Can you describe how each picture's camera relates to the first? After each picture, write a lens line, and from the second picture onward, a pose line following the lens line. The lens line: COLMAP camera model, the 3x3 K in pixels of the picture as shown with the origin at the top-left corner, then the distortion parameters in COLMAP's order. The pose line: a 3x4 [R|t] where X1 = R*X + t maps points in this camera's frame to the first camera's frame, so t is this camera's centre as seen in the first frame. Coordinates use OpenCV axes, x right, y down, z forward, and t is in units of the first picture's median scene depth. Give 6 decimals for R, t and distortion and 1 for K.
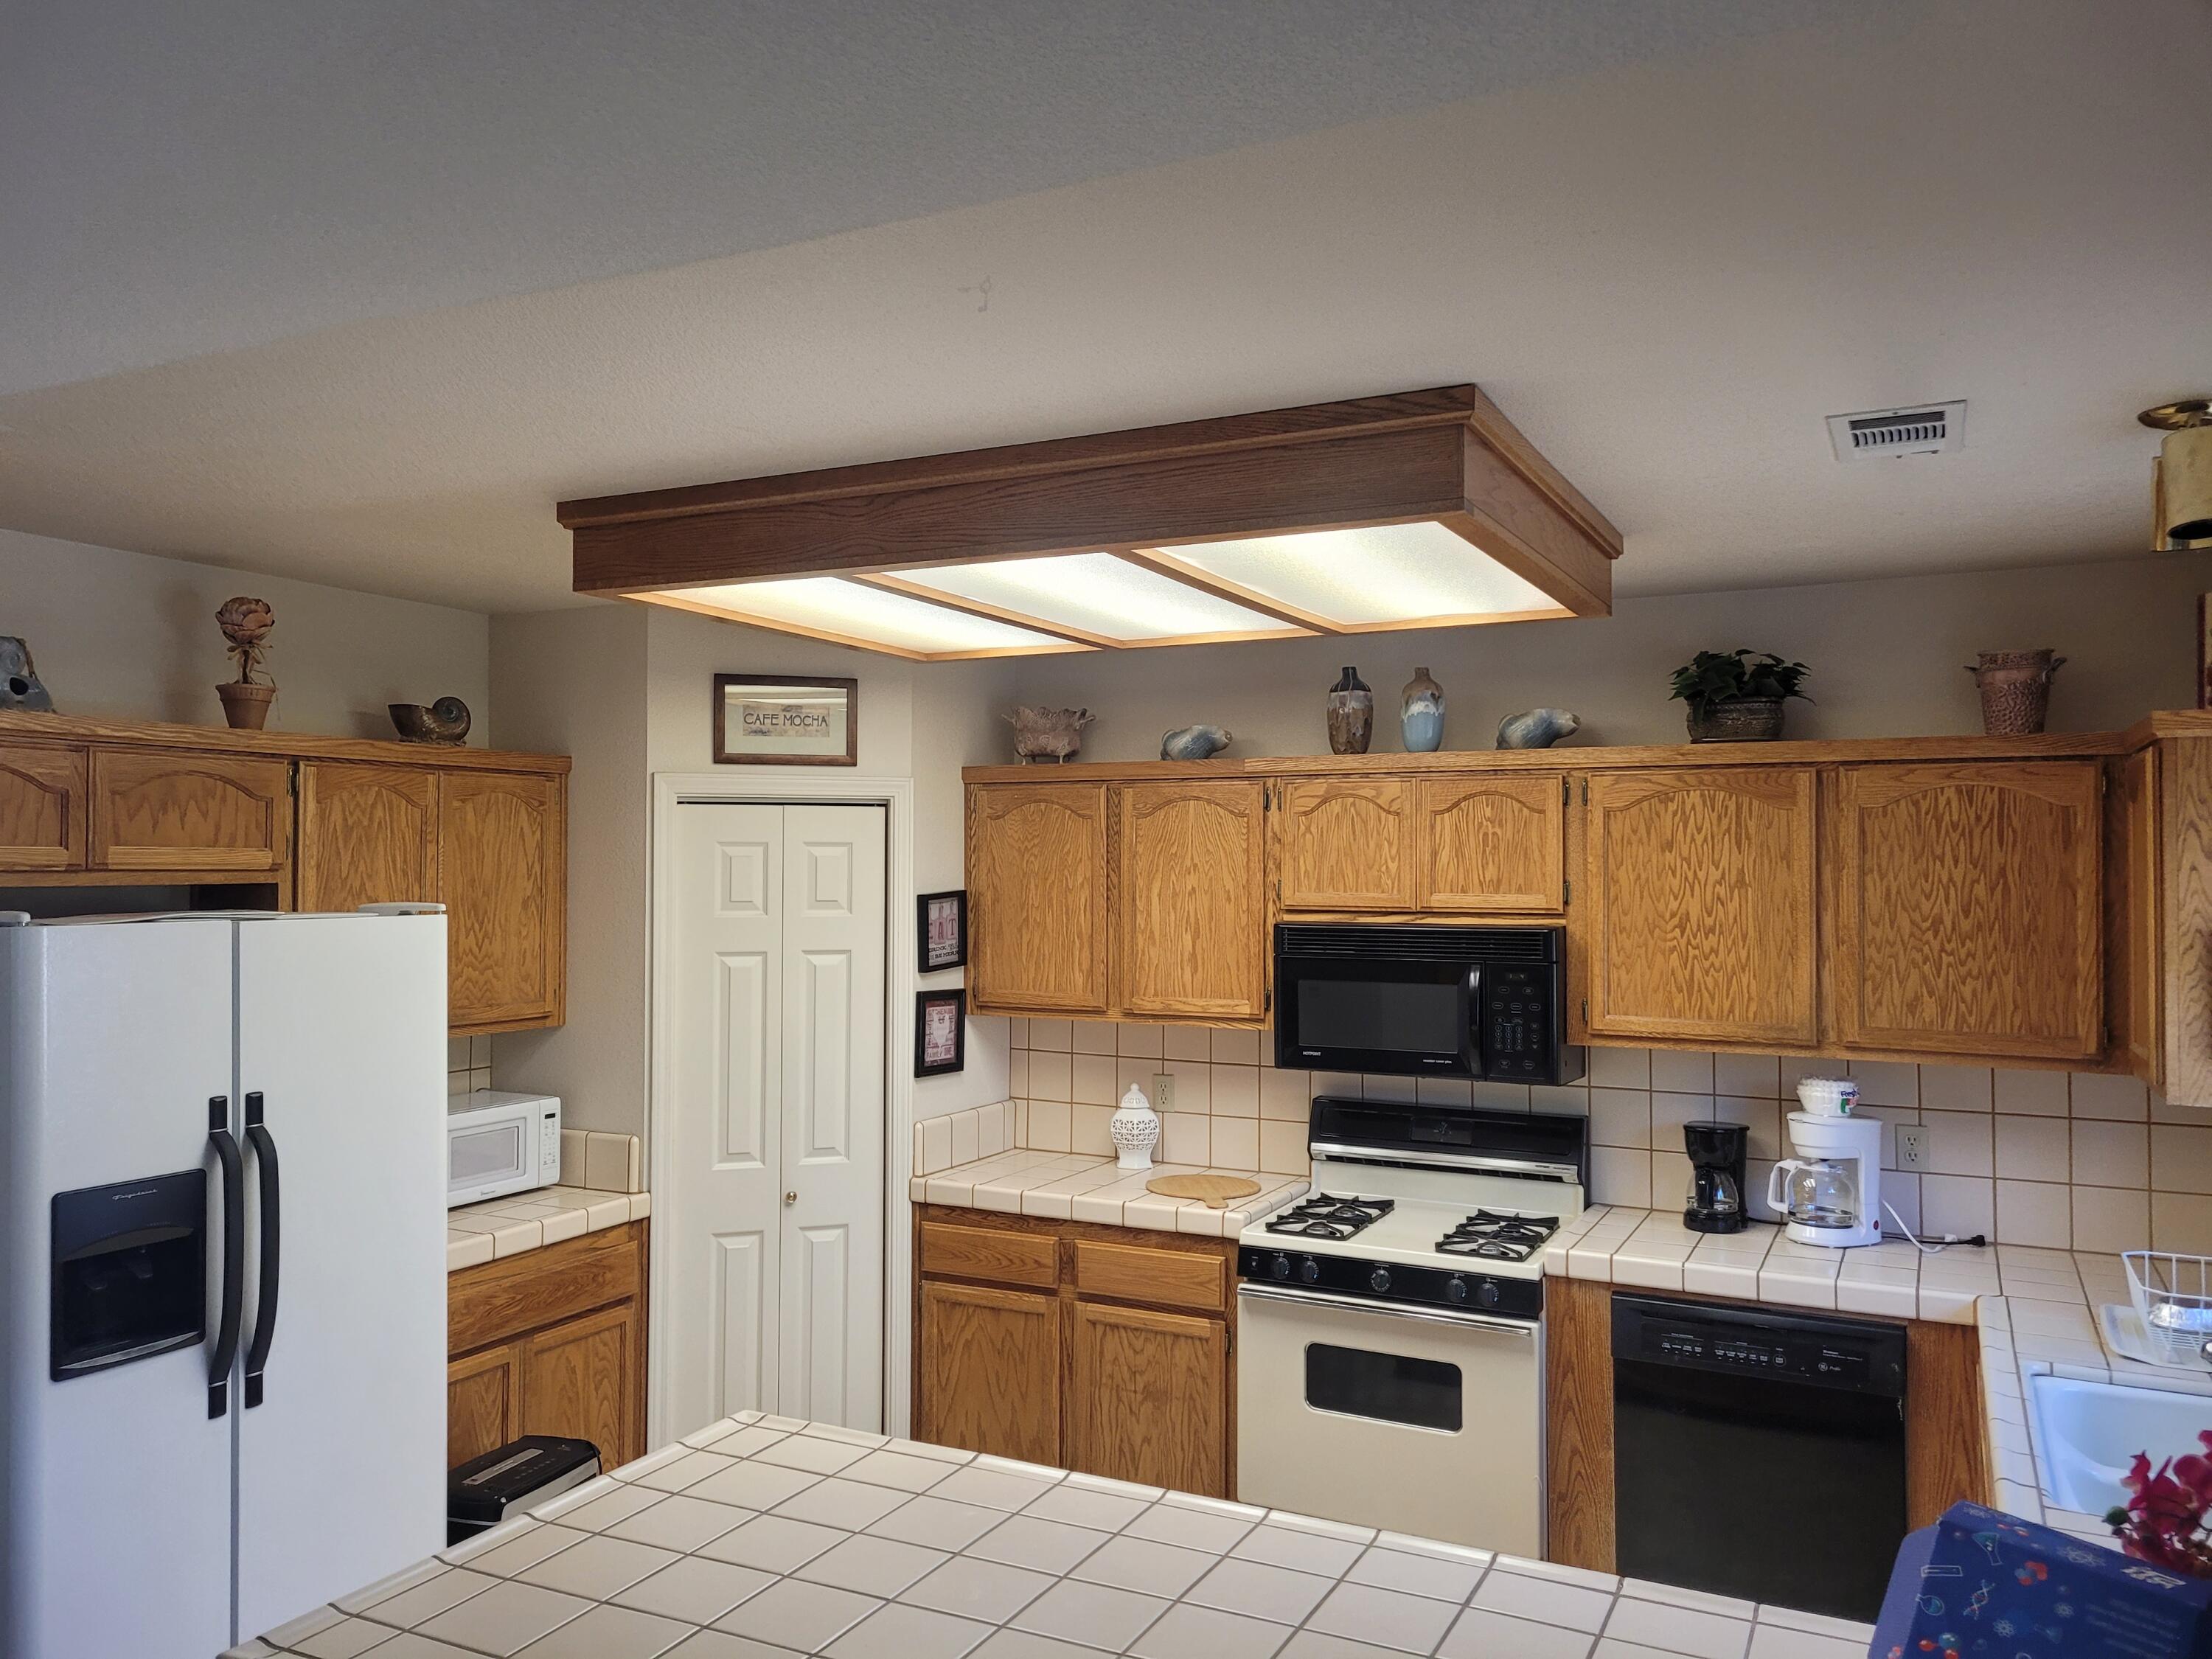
lens RADIAL K [[1665.6, 0, 1093.6], [0, 1665.6, 828.7], [0, 0, 1]] dist [0.069984, -0.052625]
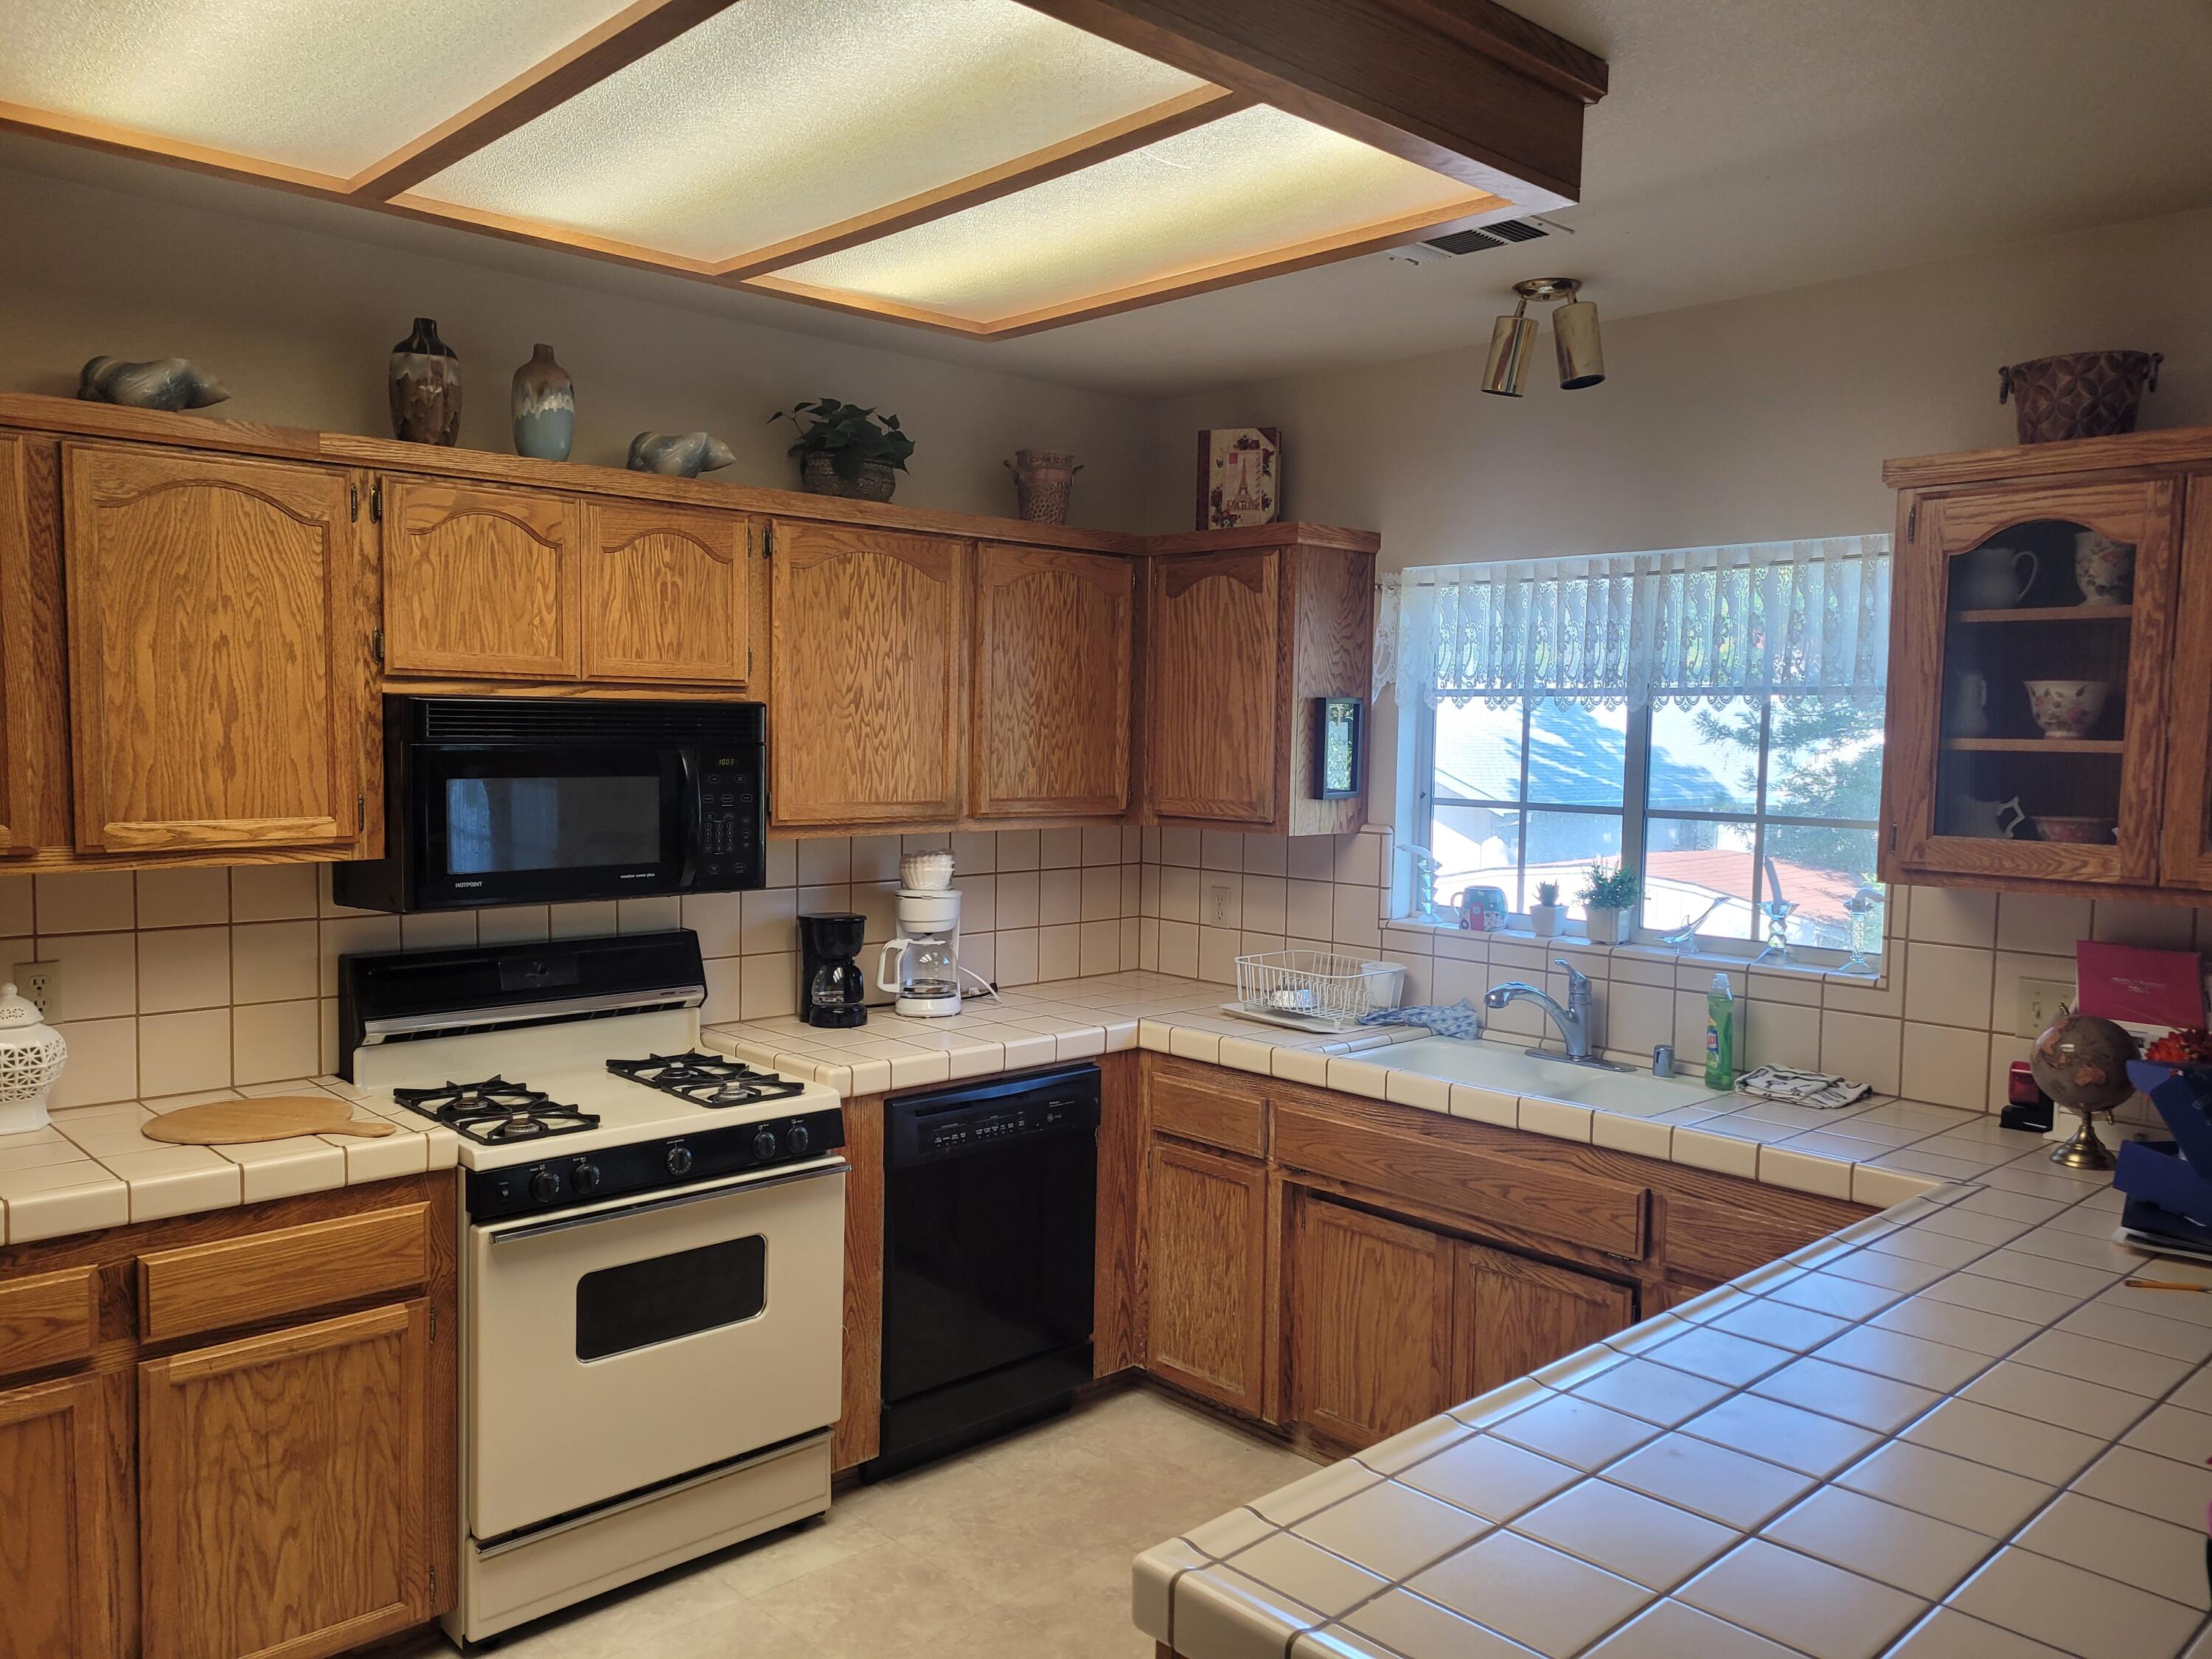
lens RADIAL K [[1665.6, 0, 1093.6], [0, 1665.6, 828.7], [0, 0, 1]] dist [0.069984, -0.052625]
pose [[0.343218, -0.059466, 0.937372, -0.439962], [-0.038162, 0.996287, 0.077177, 0.049401], [-0.938480, -0.062260, 0.339674, 0.536686]]
